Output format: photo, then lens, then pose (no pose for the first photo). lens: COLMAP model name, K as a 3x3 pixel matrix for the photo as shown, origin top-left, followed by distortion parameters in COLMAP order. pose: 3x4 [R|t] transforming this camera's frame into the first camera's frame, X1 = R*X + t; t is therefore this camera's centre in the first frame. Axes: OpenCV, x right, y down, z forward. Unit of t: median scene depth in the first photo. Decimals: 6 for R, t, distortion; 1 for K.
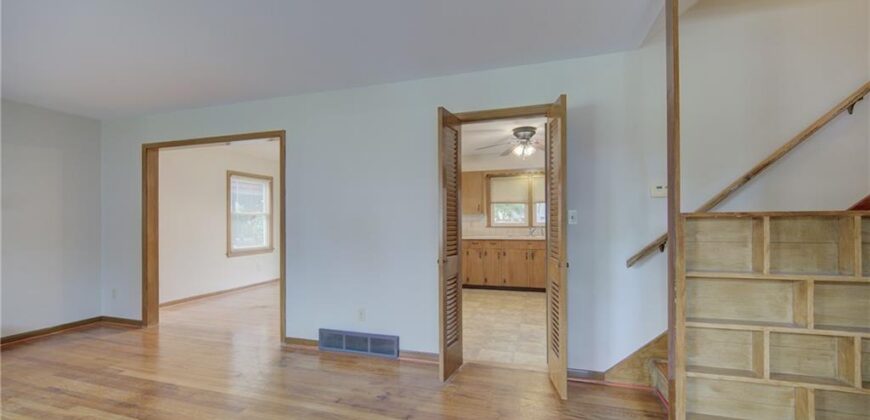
lens RADIAL K [[348.0, 0, 437.5], [0, 348.0, 212.0], [0, 0, 1]] dist [0.001042, -0.000398]
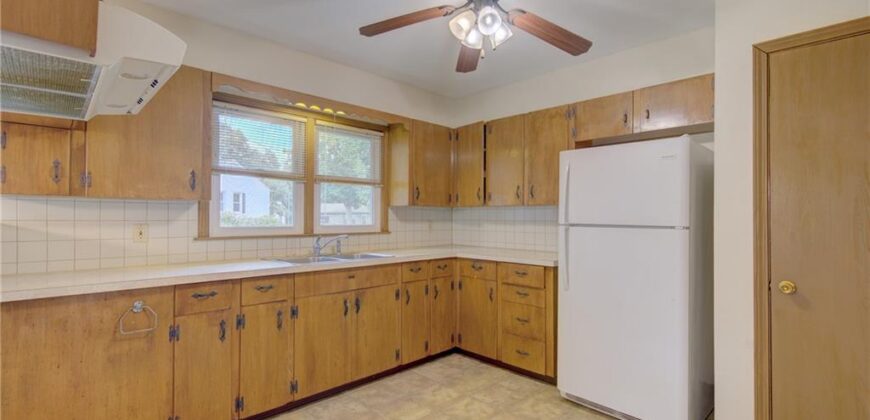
lens RADIAL K [[394.8, 0, 437.3], [0, 394.8, 216.1], [0, 0, 1]] dist [0.001795, 0.001814]
pose [[0.478769, 0.012637, 0.877850, -0.155237], [-0.025918, 0.999664, -0.000255, 0.025389], [-0.877558, -0.022630, 0.478936, 1.059943]]
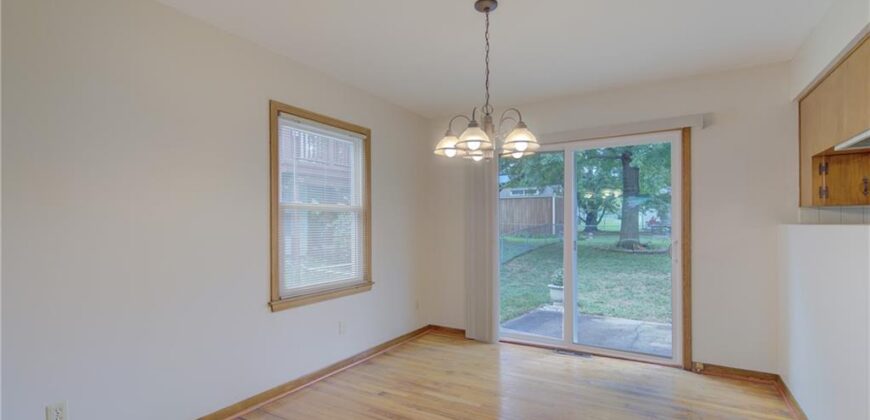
lens RADIAL K [[394.8, 0, 454.9], [0, 394.8, 222.8], [0, 0, 1]] dist [0.001795, 0.001814]
pose [[0.979329, 0.001624, -0.202268, -0.475533], [0.002846, 0.999758, 0.021806, 0.025546], [0.202255, -0.021931, 0.979087, 0.941560]]
